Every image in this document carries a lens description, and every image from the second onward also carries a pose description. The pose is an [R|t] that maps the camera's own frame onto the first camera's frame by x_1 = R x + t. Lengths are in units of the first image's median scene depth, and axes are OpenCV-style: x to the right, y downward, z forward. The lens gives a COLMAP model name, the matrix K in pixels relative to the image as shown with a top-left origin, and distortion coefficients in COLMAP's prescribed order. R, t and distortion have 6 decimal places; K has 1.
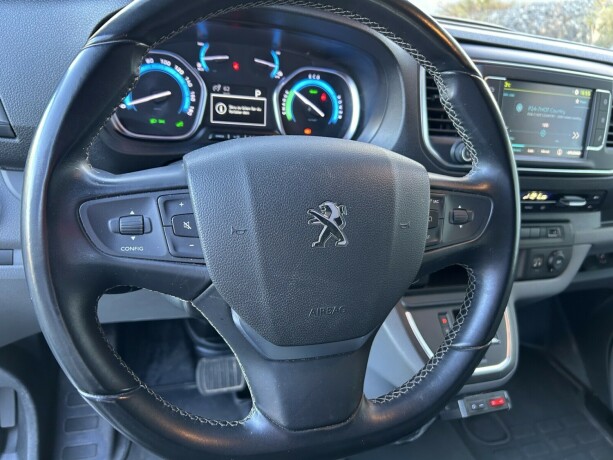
lens RADIAL K [[457.7, 0, 306.5], [0, 457.7, 230.0], [0, 0, 1]] dist [0.055749, -0.062904]
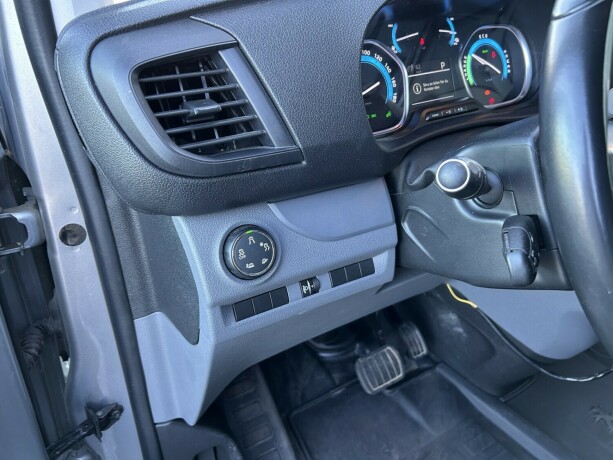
lens RADIAL K [[457.7, 0, 306.5], [0, 457.7, 230.0], [0, 0, 1]] dist [0.055749, -0.062904]
pose [[0.954062, -0.270885, 0.128012, -0.583530], [0.268058, 0.962607, 0.039150, -0.078161], [-0.133830, -0.003037, 0.991000, 0.081515]]
